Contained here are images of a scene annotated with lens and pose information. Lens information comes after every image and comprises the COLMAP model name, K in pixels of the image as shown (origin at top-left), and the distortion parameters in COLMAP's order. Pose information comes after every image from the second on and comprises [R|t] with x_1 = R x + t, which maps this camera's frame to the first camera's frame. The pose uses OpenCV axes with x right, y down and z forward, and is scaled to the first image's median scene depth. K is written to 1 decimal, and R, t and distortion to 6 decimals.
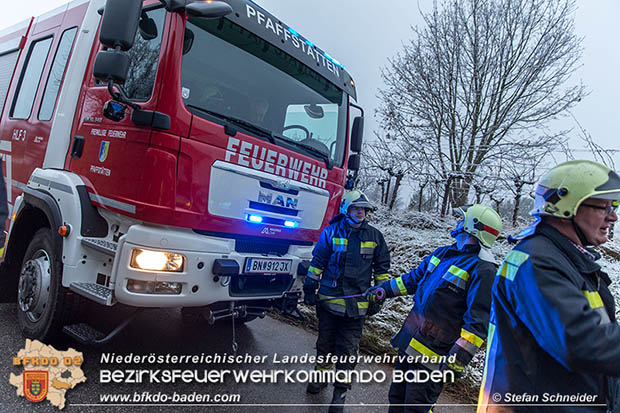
lens RADIAL K [[418.1, 0, 310.0], [0, 418.1, 206.5], [0, 0, 1]] dist [0.006031, 0.001576]
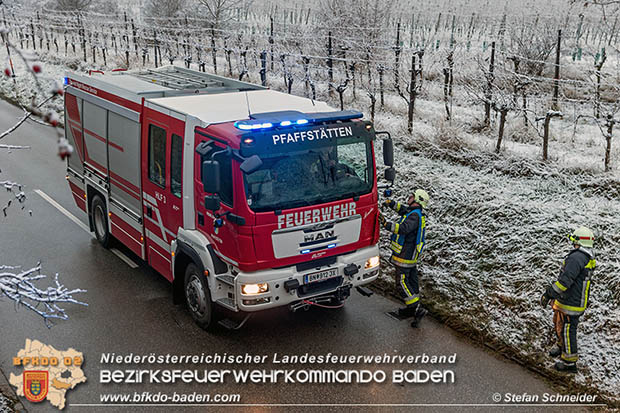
lens RADIAL K [[778.0, 0, 311.8], [0, 778.0, 189.7], [0, 0, 1]] dist [0.000780, 0.017587]
pose [[0.931810, -0.116881, -0.343612, 1.003344], [0.192810, 0.961501, 0.195805, -0.824848], [0.307497, -0.248704, 0.918472, -1.802354]]
